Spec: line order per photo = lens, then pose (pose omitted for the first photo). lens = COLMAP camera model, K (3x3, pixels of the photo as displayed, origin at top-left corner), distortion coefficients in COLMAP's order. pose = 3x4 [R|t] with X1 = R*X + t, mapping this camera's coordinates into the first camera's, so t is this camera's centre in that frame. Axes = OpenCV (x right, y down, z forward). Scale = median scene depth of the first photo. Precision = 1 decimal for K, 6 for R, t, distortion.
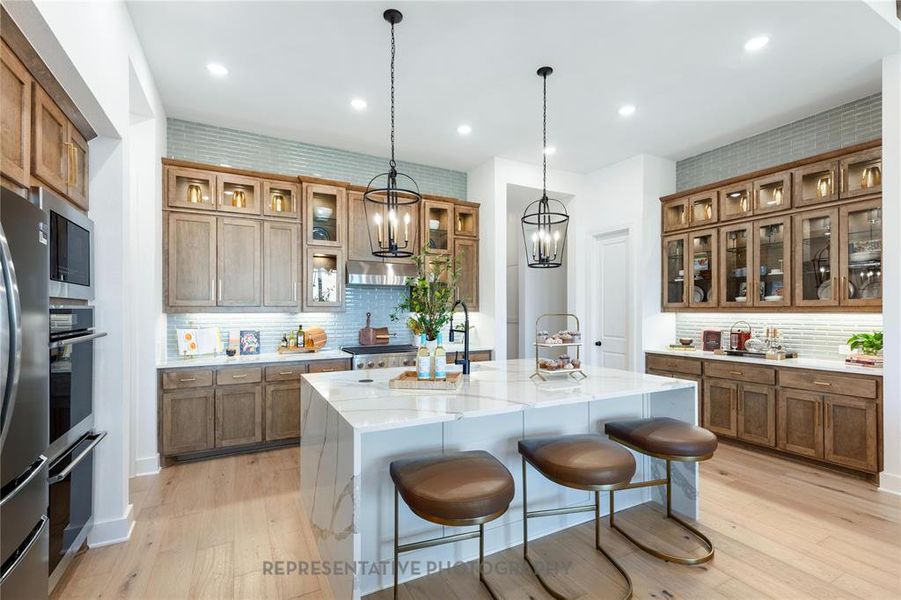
lens RADIAL K [[403.8, 0, 455.3], [0, 403.8, 312.4], [0, 0, 1]] dist [0.006541, -0.000680]
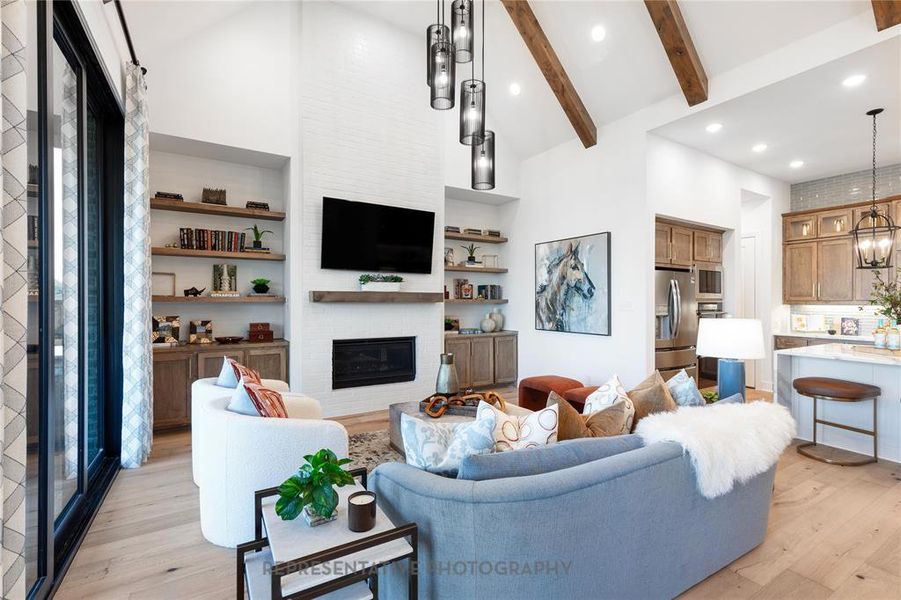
lens RADIAL K [[402.5, 0, 444.6], [0, 402.5, 301.4], [0, 0, 1]] dist [0.009277, -0.001878]
pose [[0.033455, 0.000450, -0.999440, 0.845348], [-0.010271, 0.999947, 0.000106, 0.002892], [0.999387, 0.010262, 0.033457, -0.433324]]
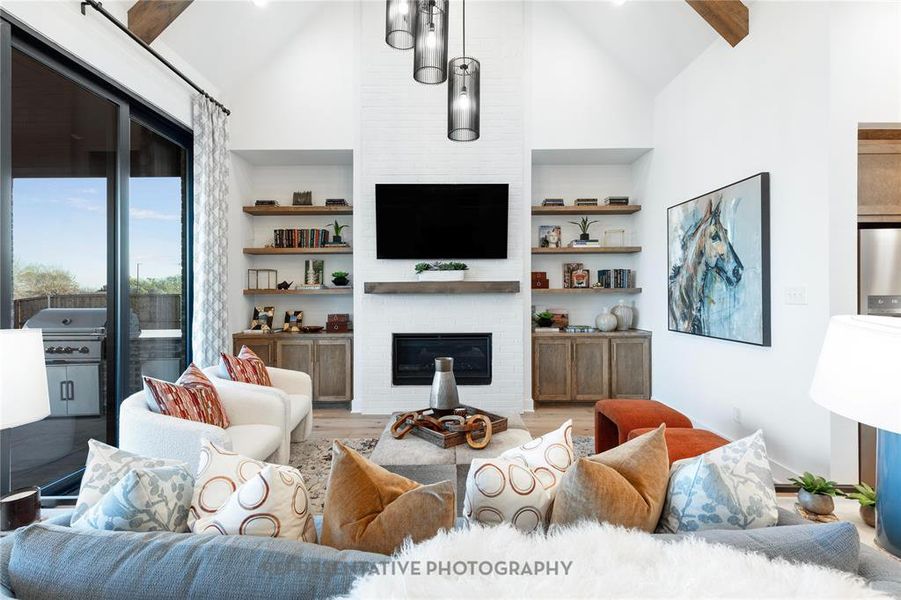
lens RADIAL K [[402.5, 0, 447.1], [0, 402.5, 292.3], [0, 0, 1]] dist [0.009277, -0.001878]
pose [[-0.484682, 0.002999, -0.874686, 0.569080], [0.000751, 0.999995, 0.003012, 0.001548], [0.874690, 0.000803, -0.484681, -0.055114]]
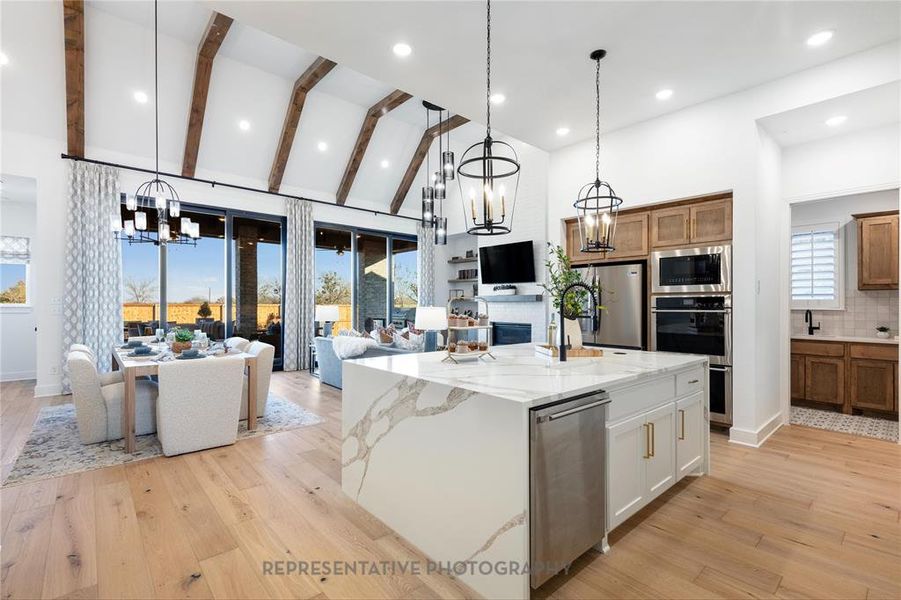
lens RADIAL K [[402.5, 0, 459.4], [0, 402.5, 307.4], [0, 0, 1]] dist [0.009277, -0.001878]
pose [[-0.972015, 0.000959, -0.234915, 0.345809], [-0.002469, 0.999895, 0.014298, 0.009611], [0.234904, 0.014478, -0.971911, 1.335891]]
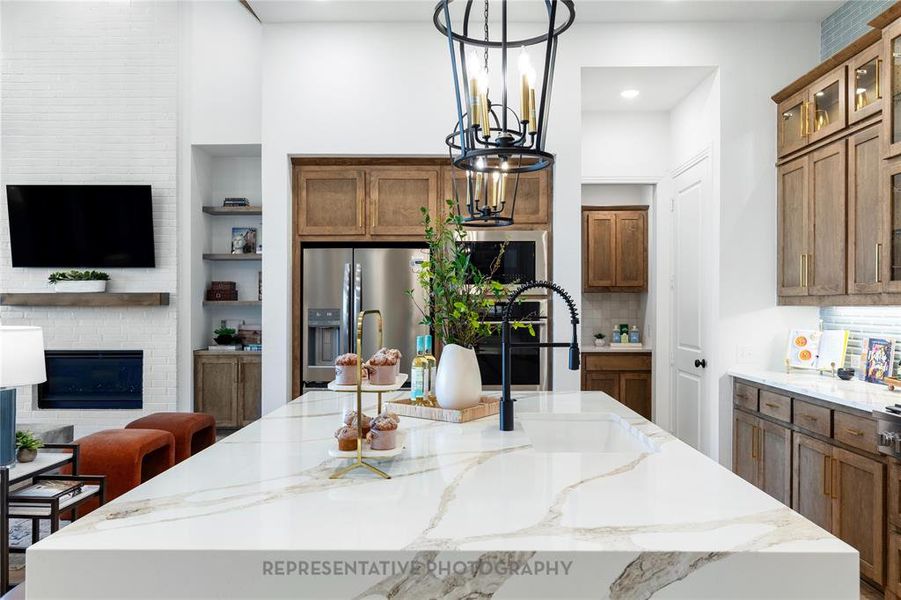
lens RADIAL K [[643.6, 0, 458.0], [0, 643.6, 300.5], [0, 0, 1]] dist [-0.002486, -0.010617]
pose [[-0.496648, -0.002266, -0.867949, 0.529546], [-0.002092, 0.999997, -0.001414, -0.004471], [0.867950, 0.001114, -0.496651, 0.965162]]
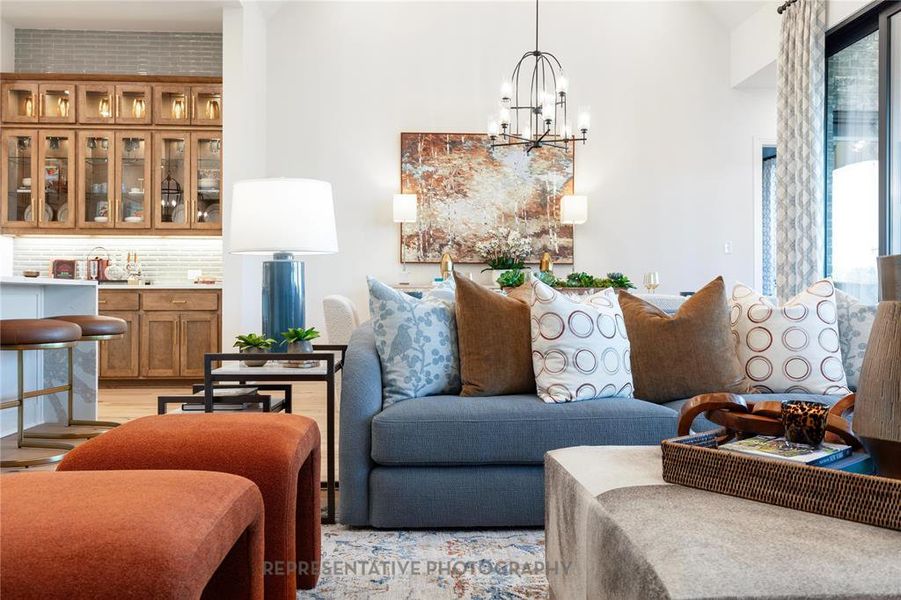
lens RADIAL K [[759.4, 0, 423.0], [0, 759.4, 273.1], [0, 0, 1]] dist [0.009835, -0.006923]
pose [[0.443637, 0.025254, 0.895851, -0.435142], [-0.003943, 0.999648, -0.026227, 0.123801], [-0.896198, 0.008103, 0.443581, -0.319990]]
